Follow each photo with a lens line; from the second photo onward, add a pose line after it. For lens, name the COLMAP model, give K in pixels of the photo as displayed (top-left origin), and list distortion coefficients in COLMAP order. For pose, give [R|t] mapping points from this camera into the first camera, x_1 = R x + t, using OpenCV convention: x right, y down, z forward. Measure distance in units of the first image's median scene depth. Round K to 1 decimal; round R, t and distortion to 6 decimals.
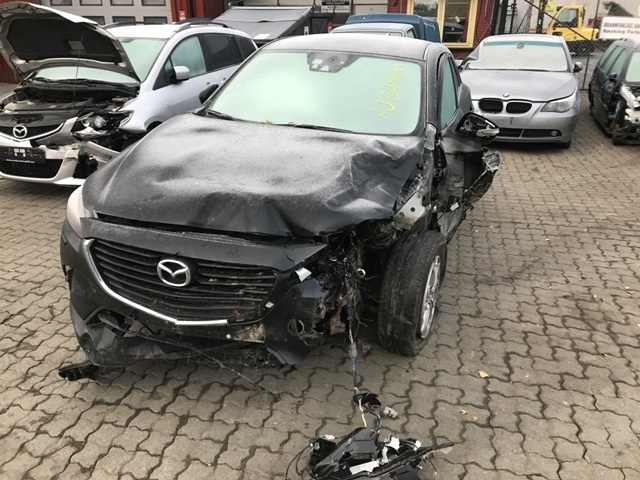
lens RADIAL K [[522.2, 0, 322.9], [0, 522.2, 241.6], [0, 0, 1]] dist [0.030478, -0.009922]
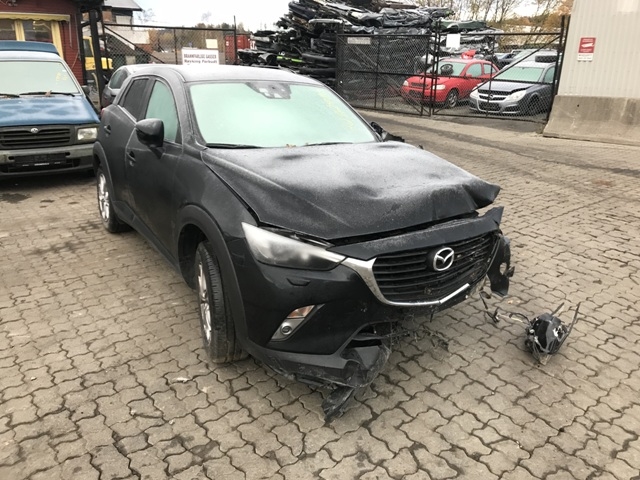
lens RADIAL K [[522.2, 0, 324.7], [0, 522.2, 237.7], [0, 0, 1]] dist [0.030478, -0.009922]
pose [[0.616894, -0.254838, 0.744647, -1.244081], [0.293618, 0.952341, 0.082672, -0.156582], [-0.730226, 0.167642, 0.662319, 0.357298]]
